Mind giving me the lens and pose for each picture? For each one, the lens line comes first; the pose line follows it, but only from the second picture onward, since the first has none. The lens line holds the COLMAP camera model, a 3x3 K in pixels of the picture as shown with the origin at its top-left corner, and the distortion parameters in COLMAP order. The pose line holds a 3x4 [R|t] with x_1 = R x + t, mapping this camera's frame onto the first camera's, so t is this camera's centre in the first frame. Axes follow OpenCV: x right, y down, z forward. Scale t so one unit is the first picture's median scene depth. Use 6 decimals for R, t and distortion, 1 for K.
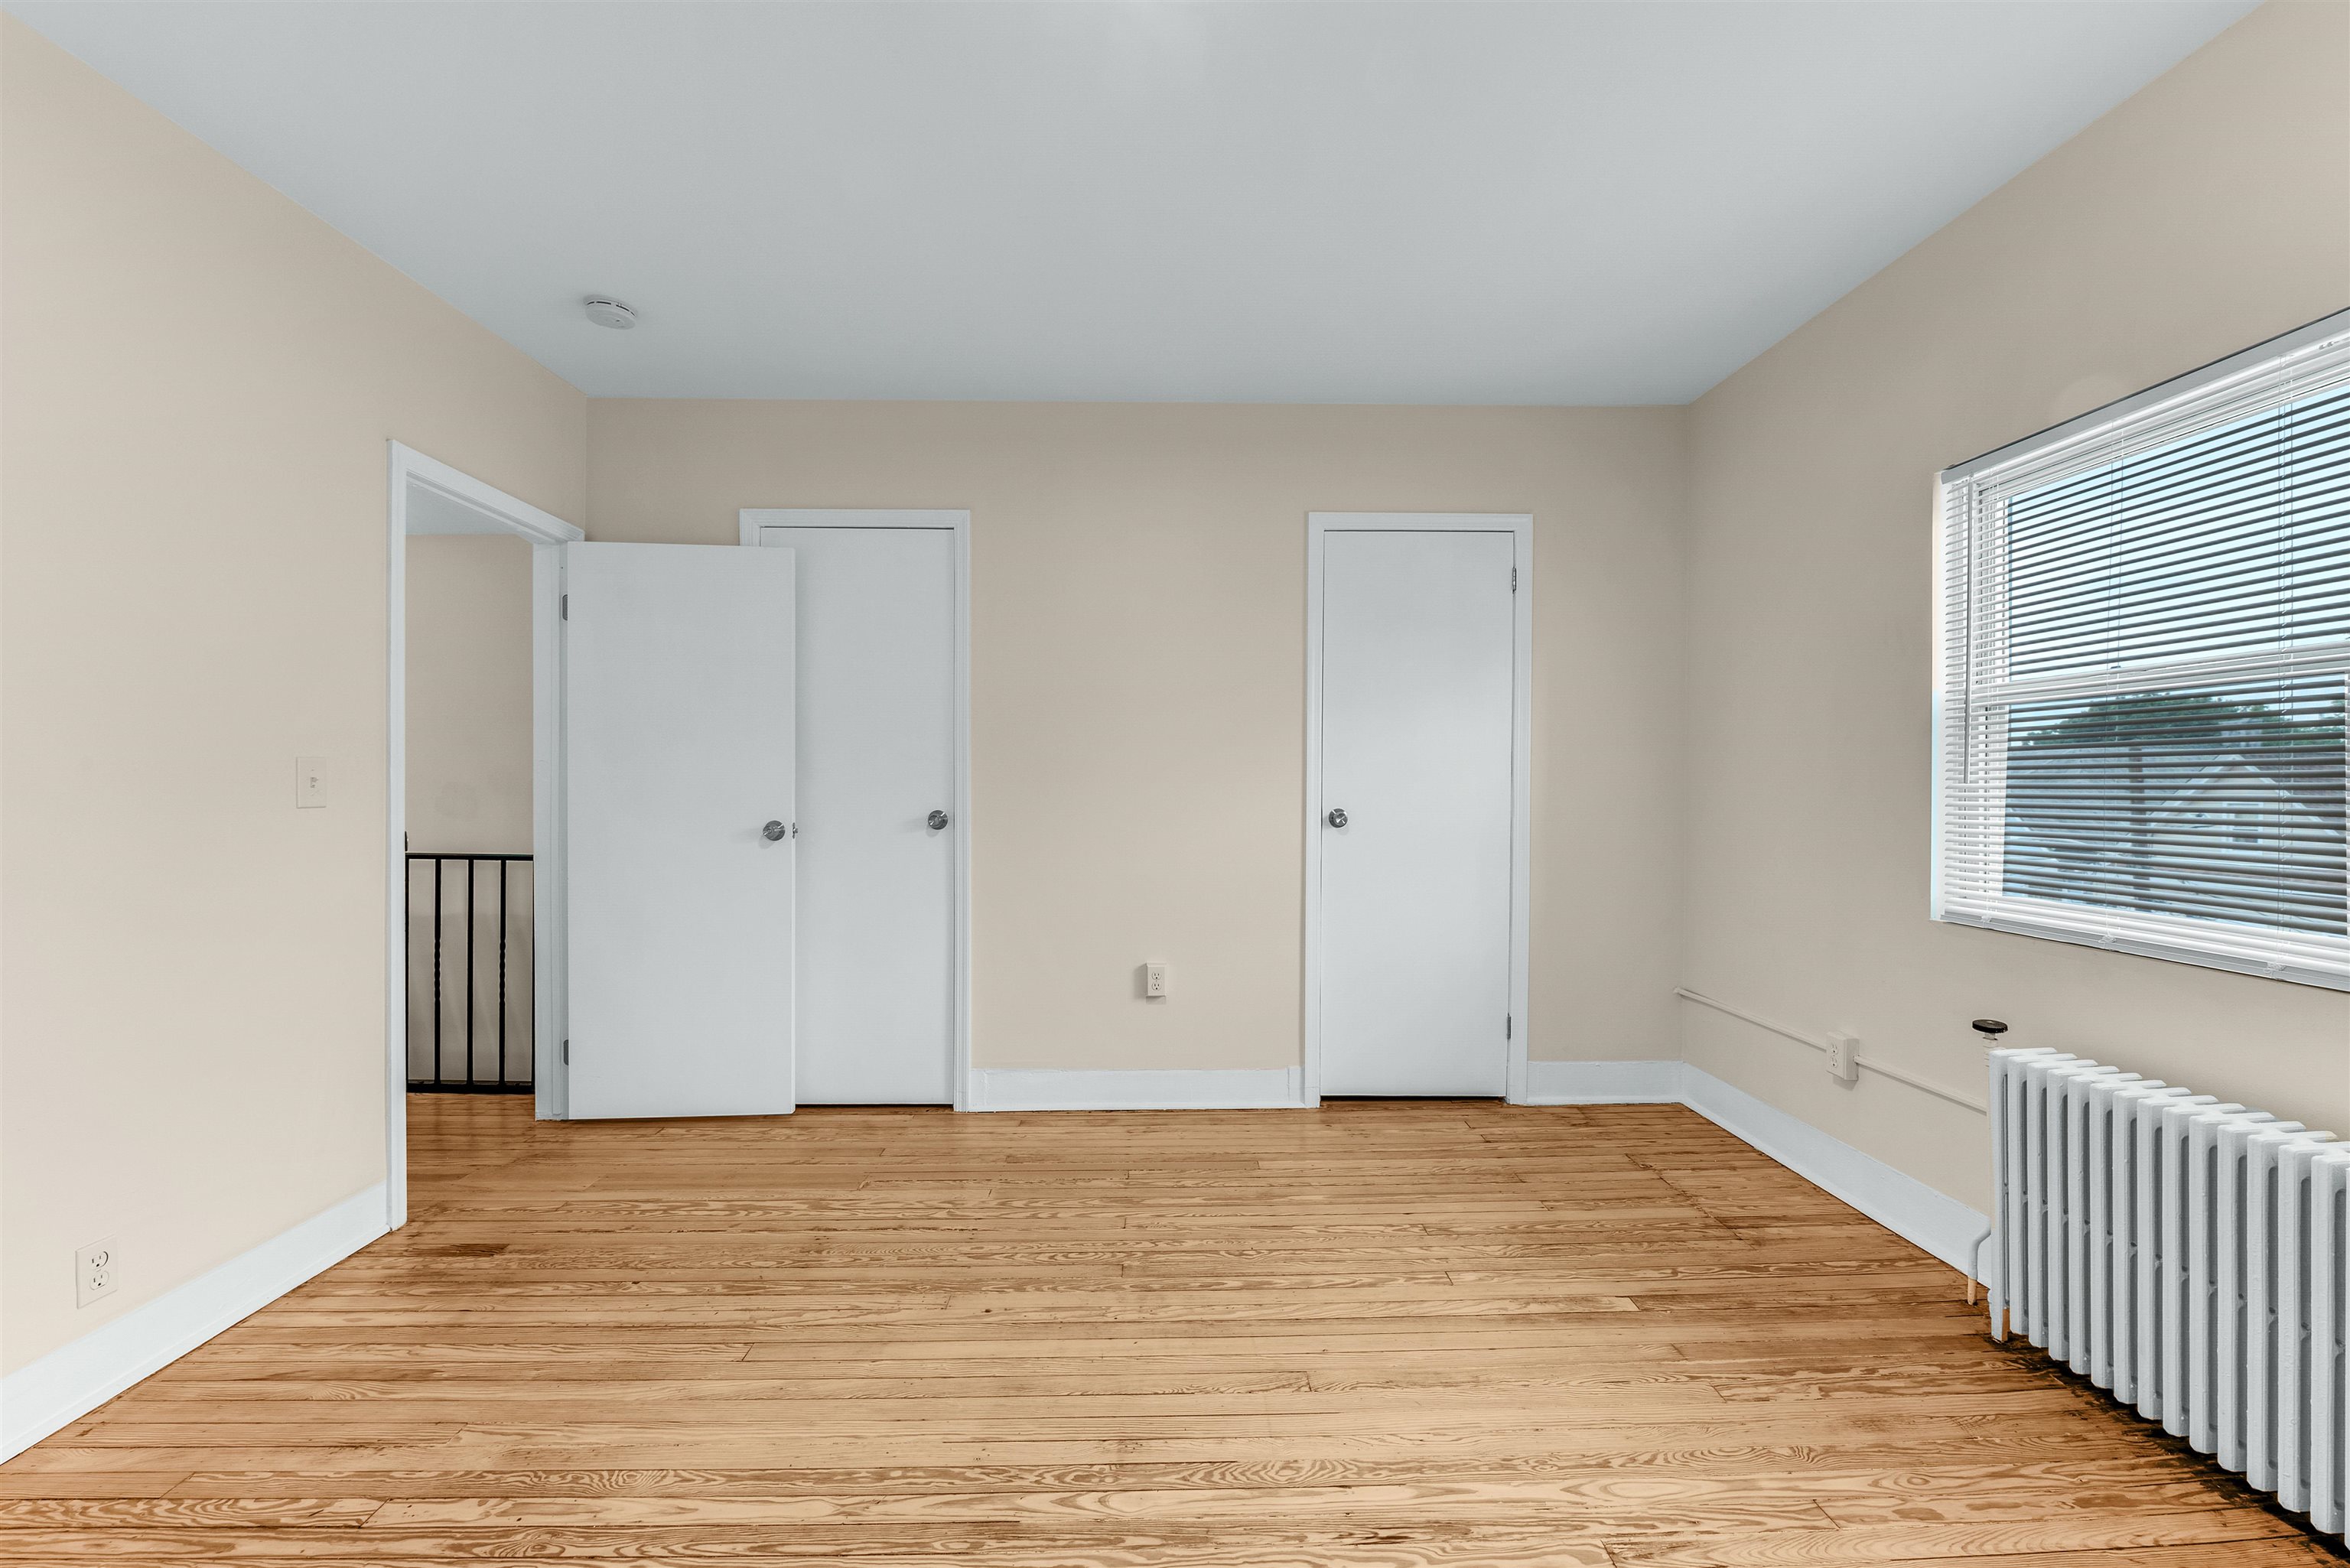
lens RADIAL K [[957.4, 0, 1179.9], [0, 957.4, 781.2], [0, 0, 1]] dist [-0.008886, -0.000318]
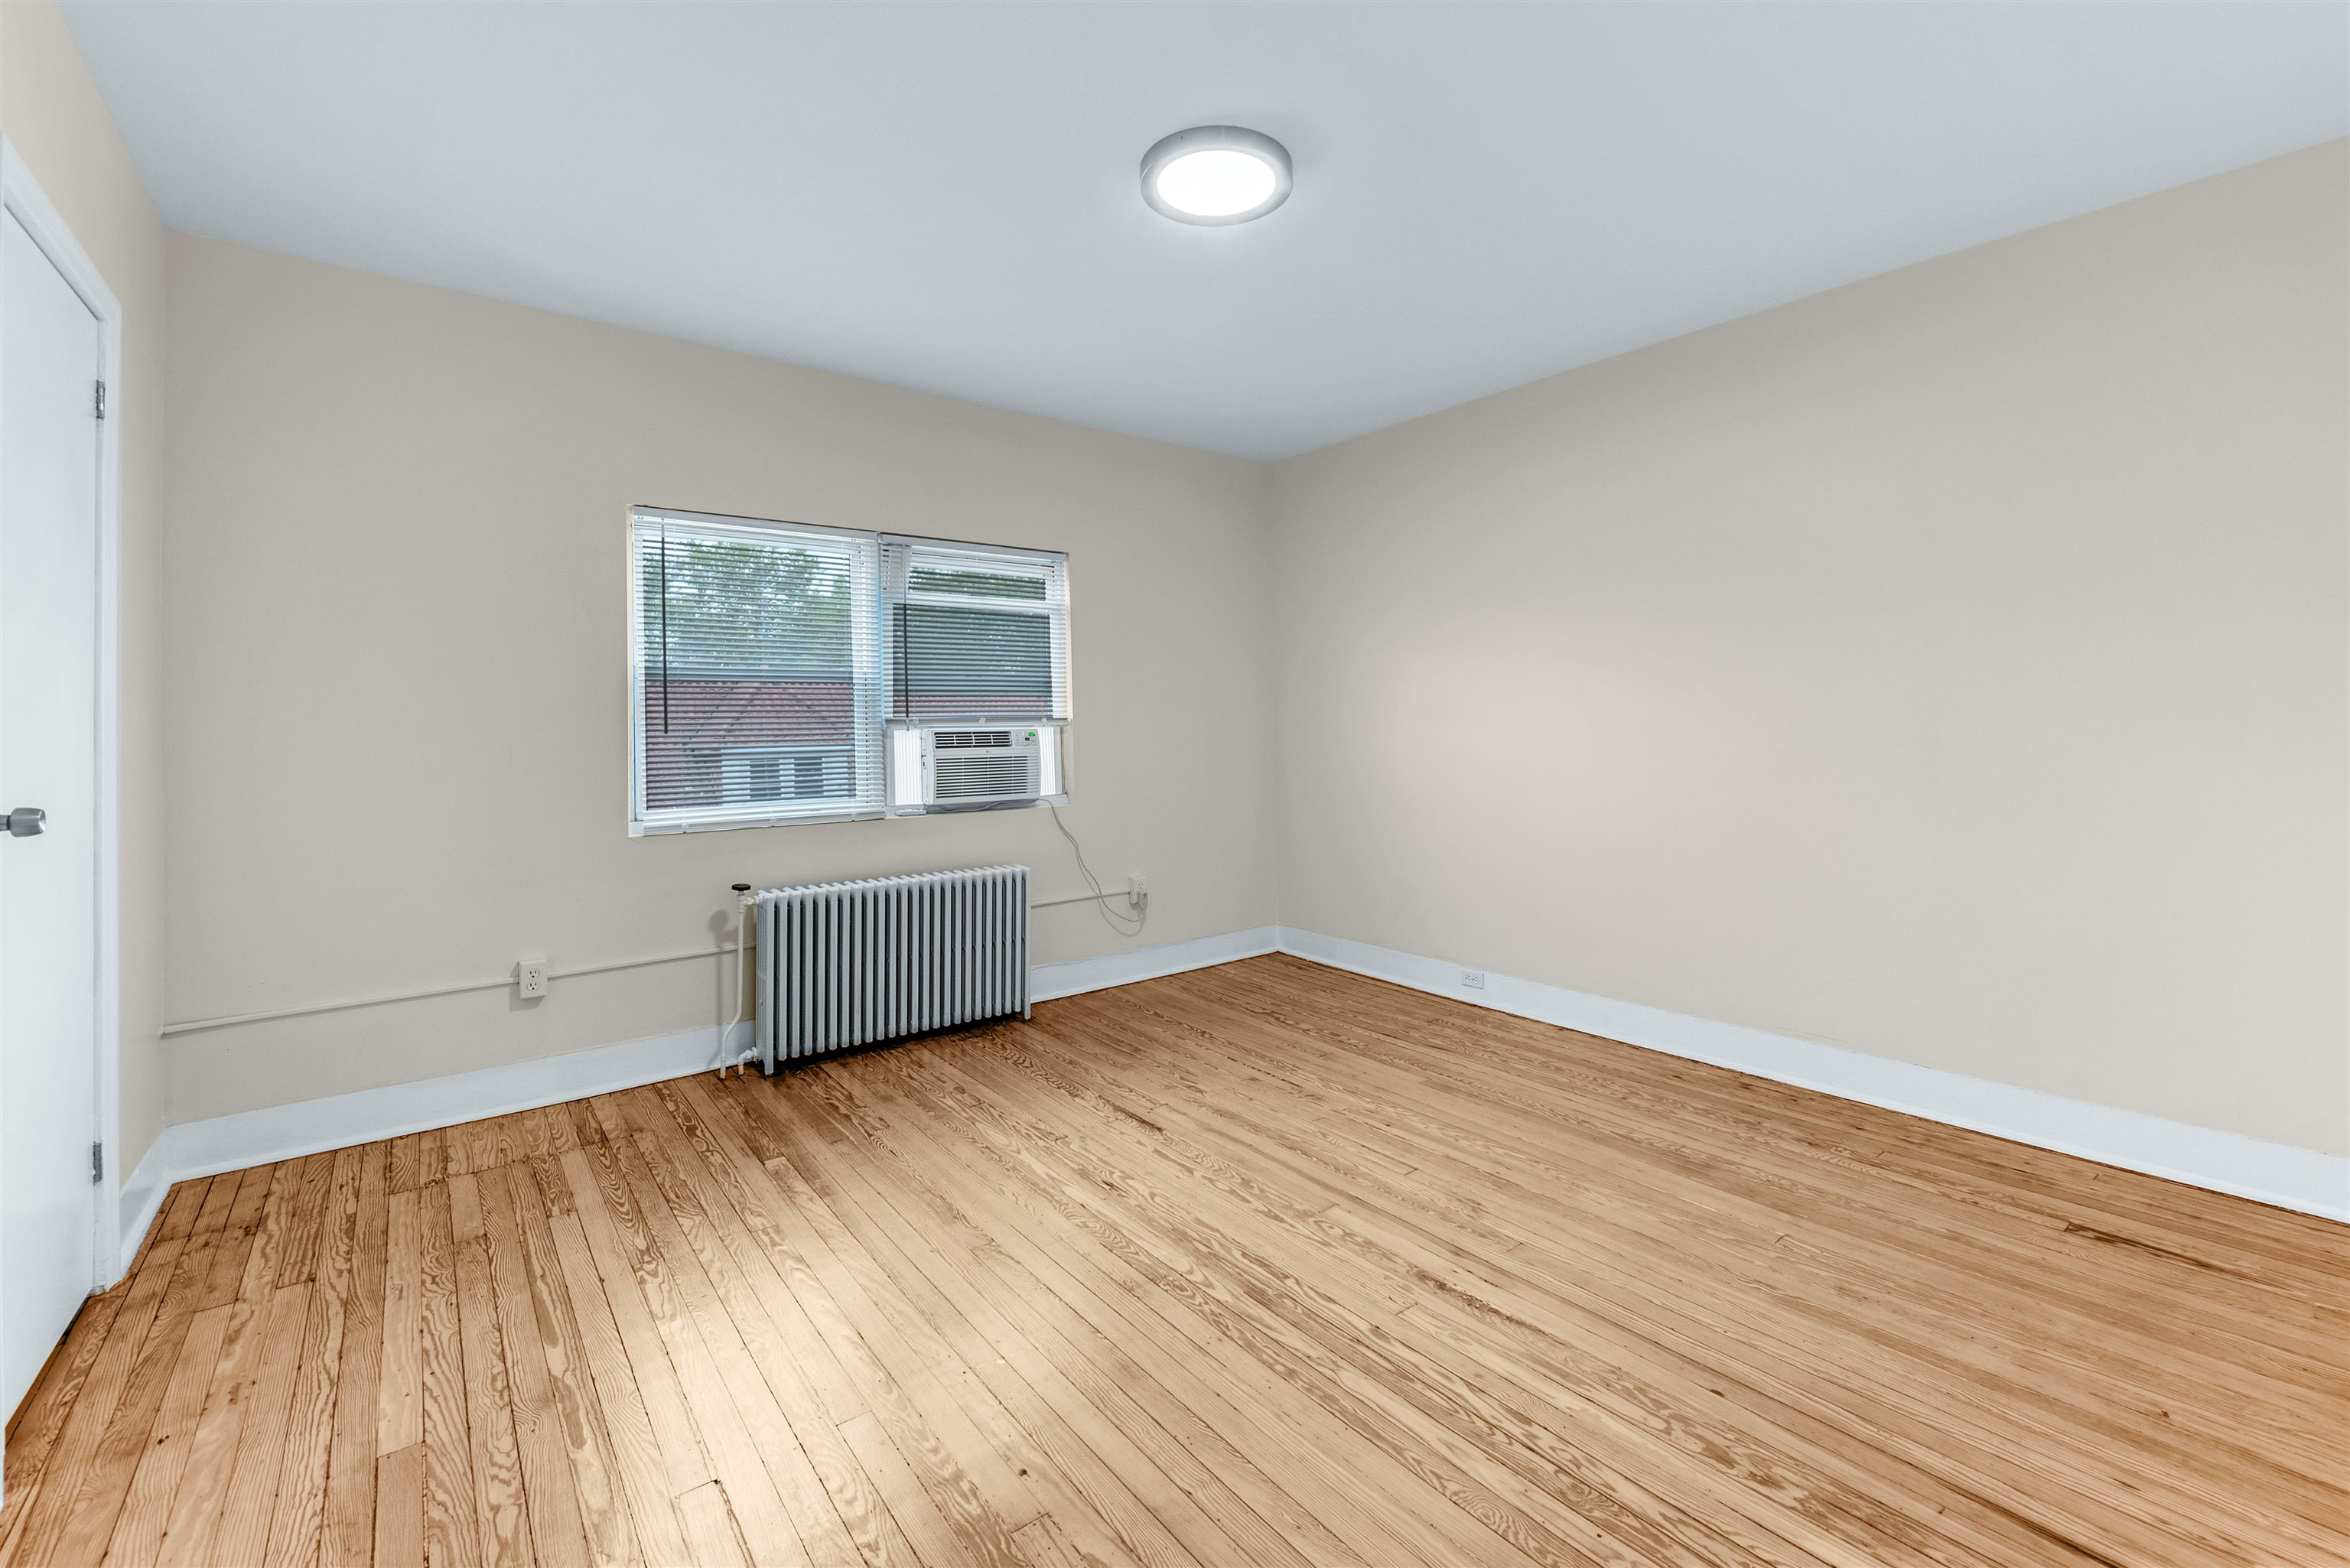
lens RADIAL K [[957.4, 0, 1221.4], [0, 957.4, 720.9], [0, 0, 1]] dist [-0.008886, -0.000318]
pose [[-0.617897, 0.010405, 0.786191, -0.860383], [0.011460, 0.999925, -0.004227, -0.000846], [-0.786176, 0.006398, -0.617970, 1.324282]]
